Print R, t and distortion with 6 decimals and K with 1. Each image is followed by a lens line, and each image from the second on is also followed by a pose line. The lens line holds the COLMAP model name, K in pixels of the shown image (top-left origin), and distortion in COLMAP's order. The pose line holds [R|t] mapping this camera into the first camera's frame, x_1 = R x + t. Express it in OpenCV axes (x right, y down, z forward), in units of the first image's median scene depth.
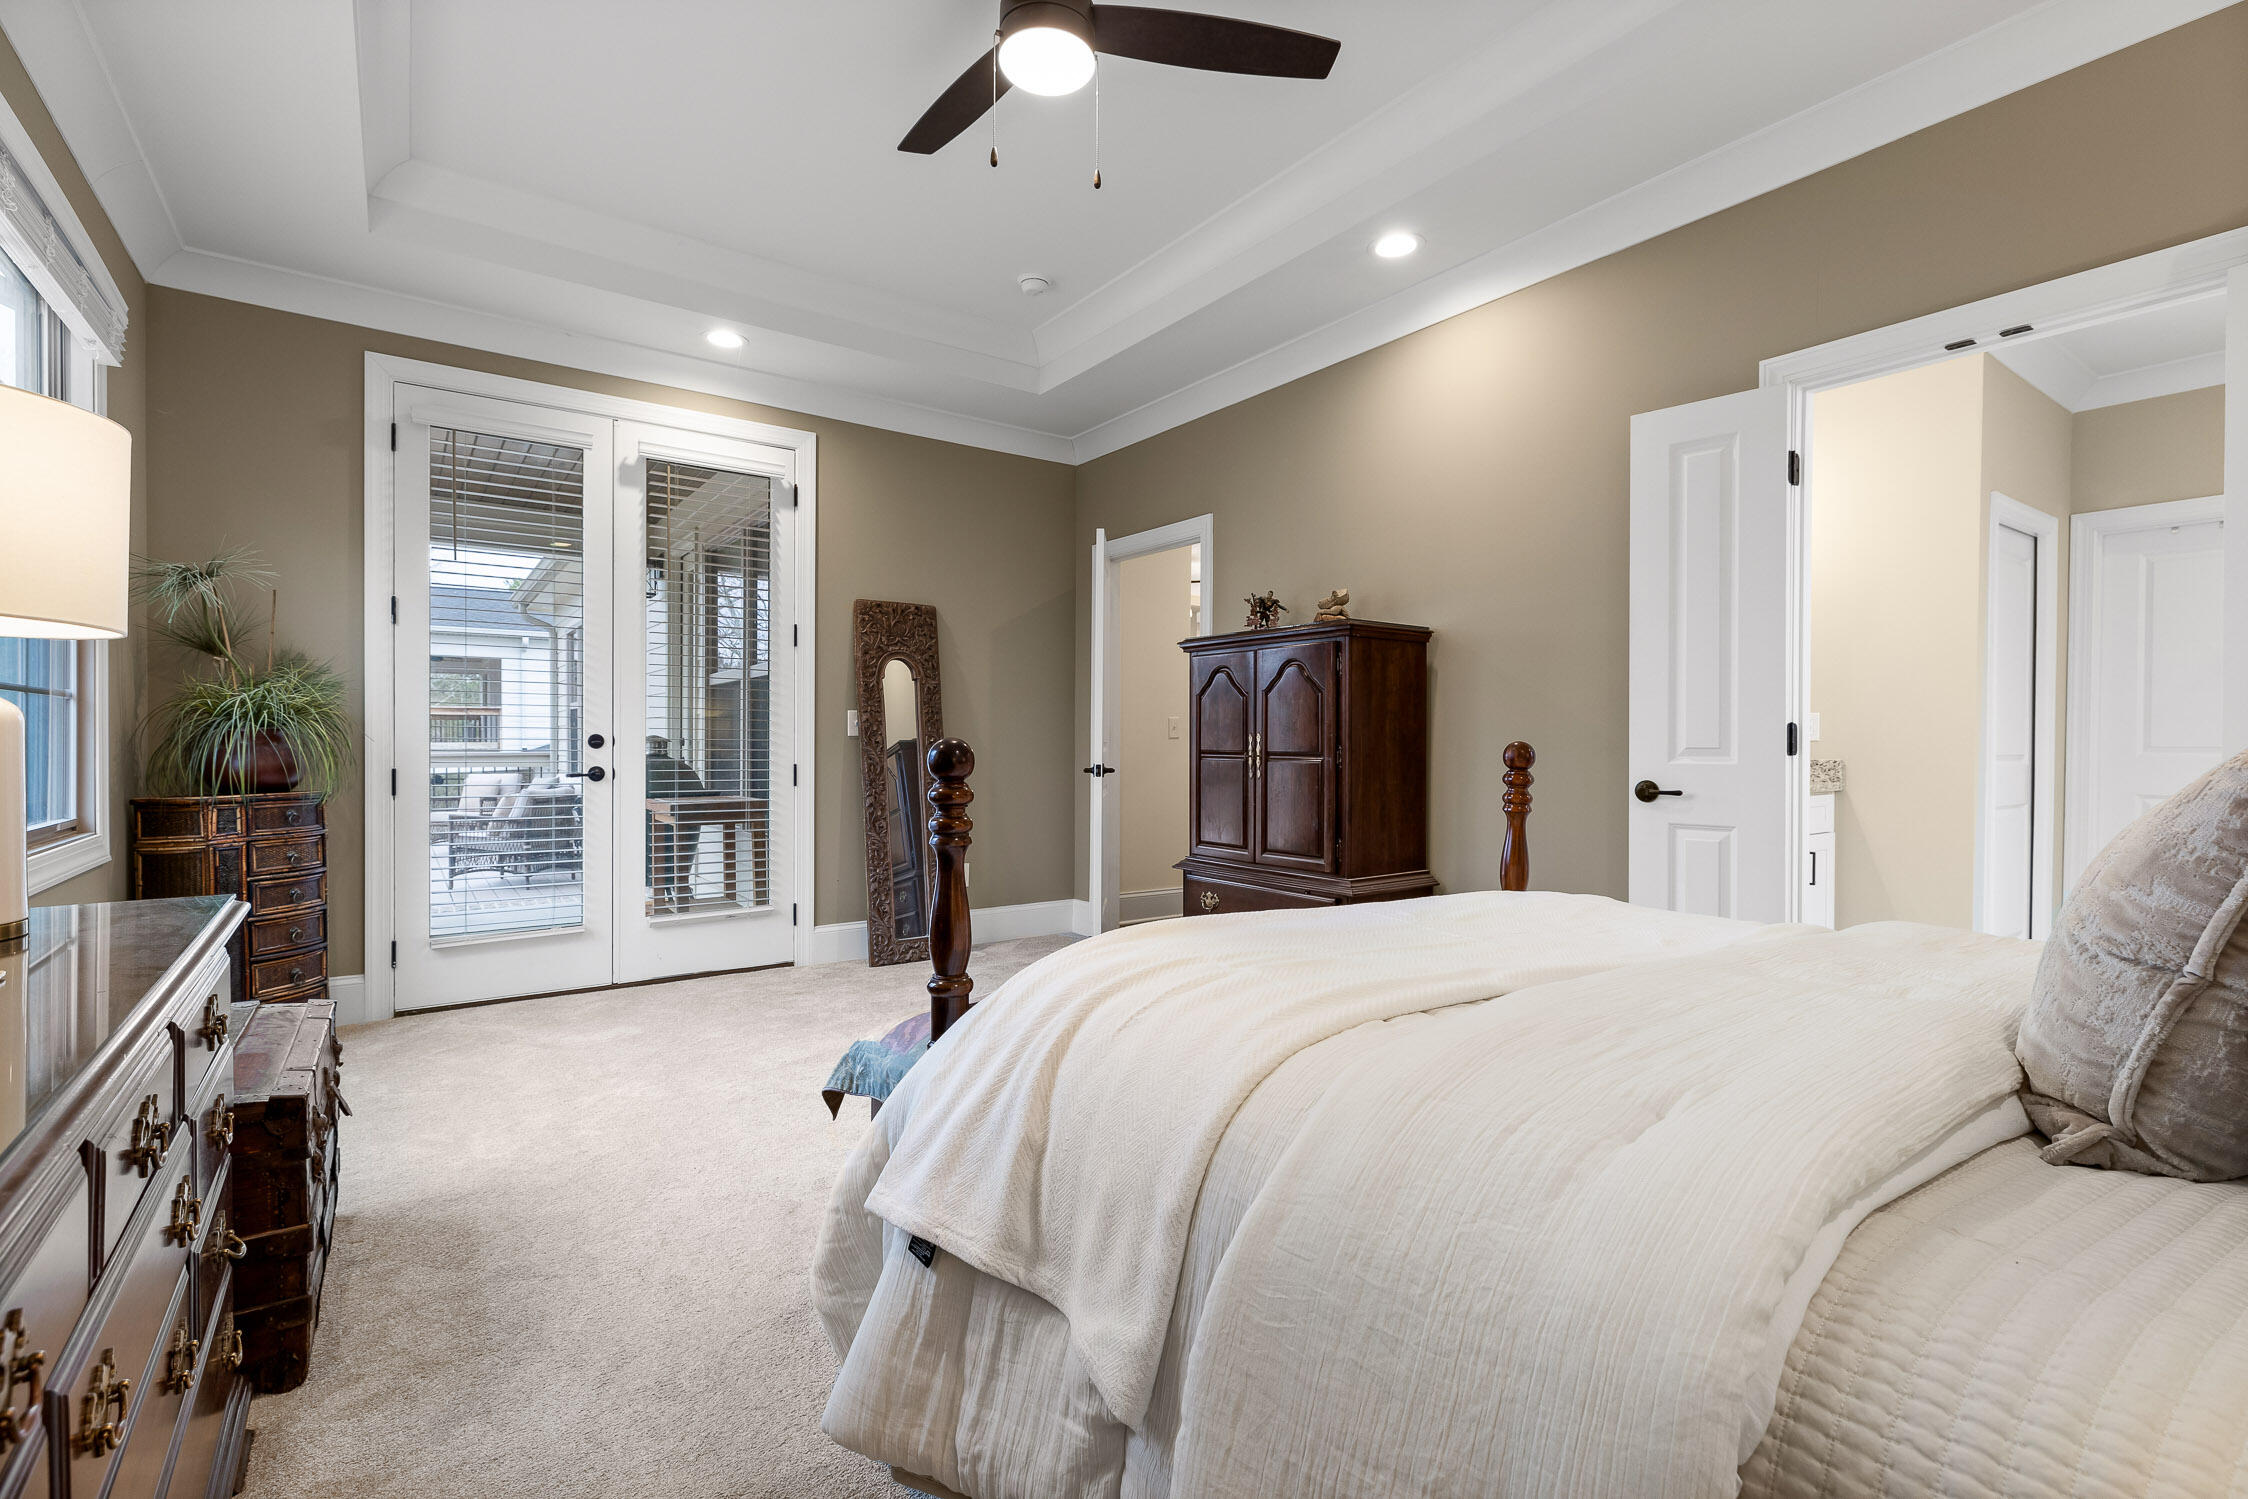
lens RADIAL K [[1031.7, 0, 1132.4], [0, 1031.7, 748.7], [0, 0, 1]] dist [-0.001788, -0.000193]
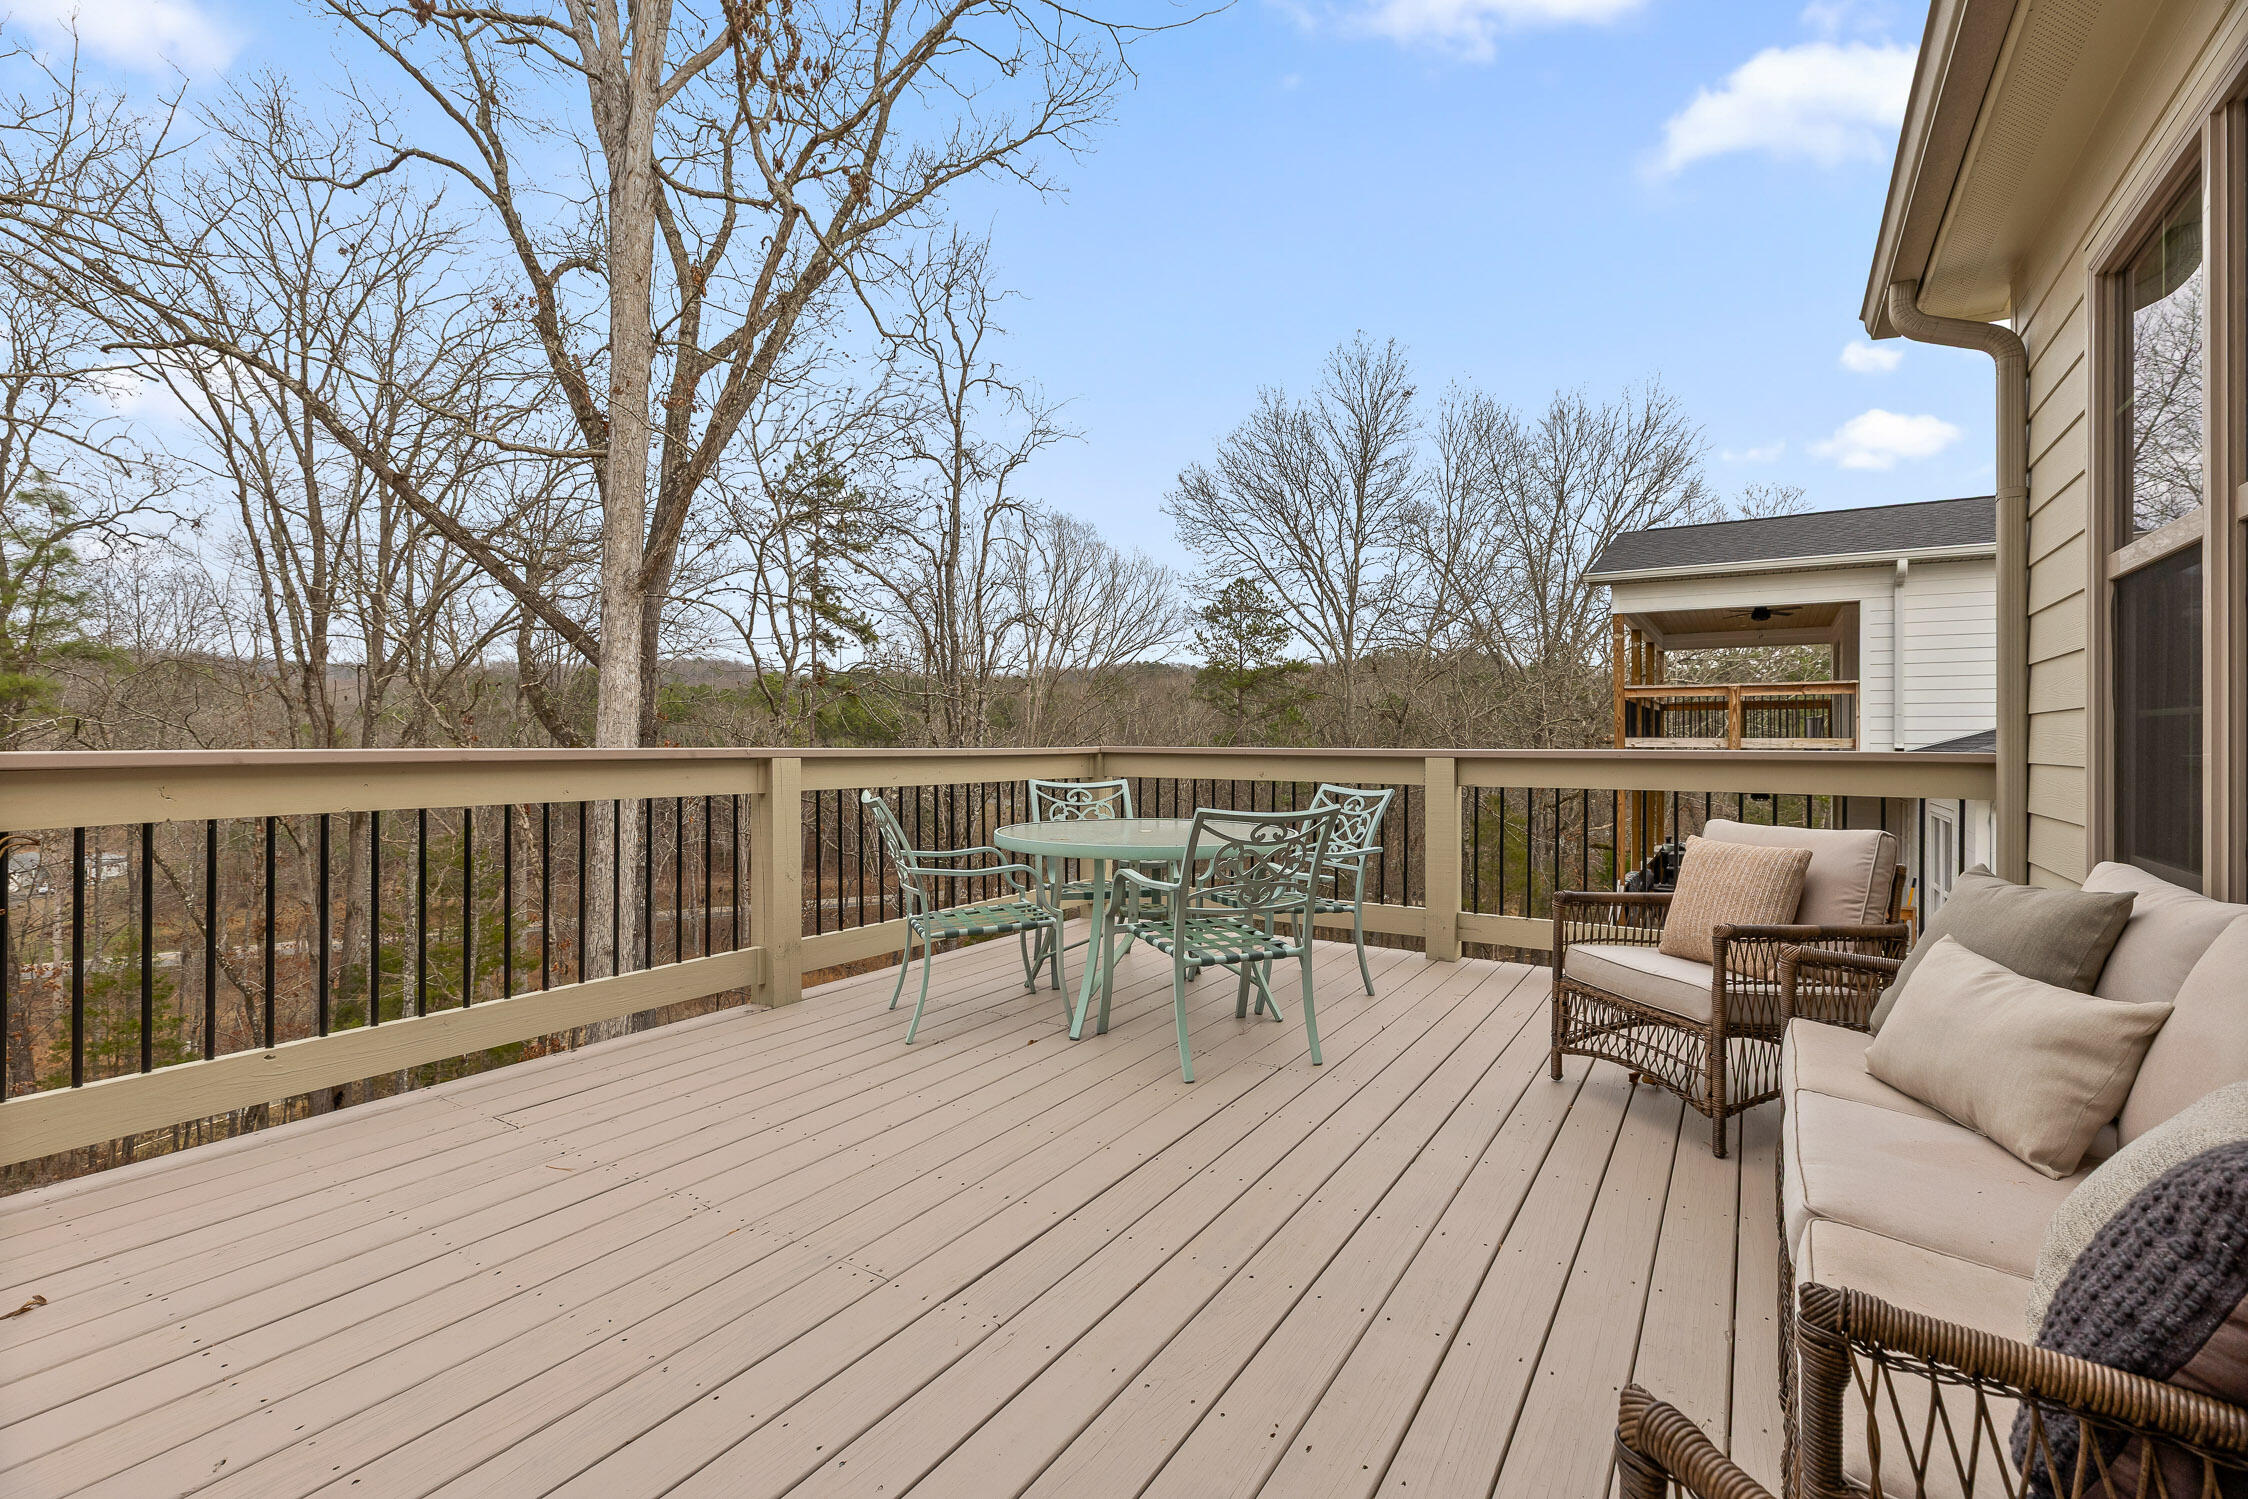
lens RADIAL K [[1031.7, 0, 1130.7], [0, 1031.7, 741.6], [0, 0, 1]] dist [-0.001788, -0.000193]
pose [[0.385969, -0.004713, -0.922500, -0.238512], [-0.001234, 0.999983, -0.005626, 0.000685], [0.922511, 0.003309, 0.385957, 0.403889]]
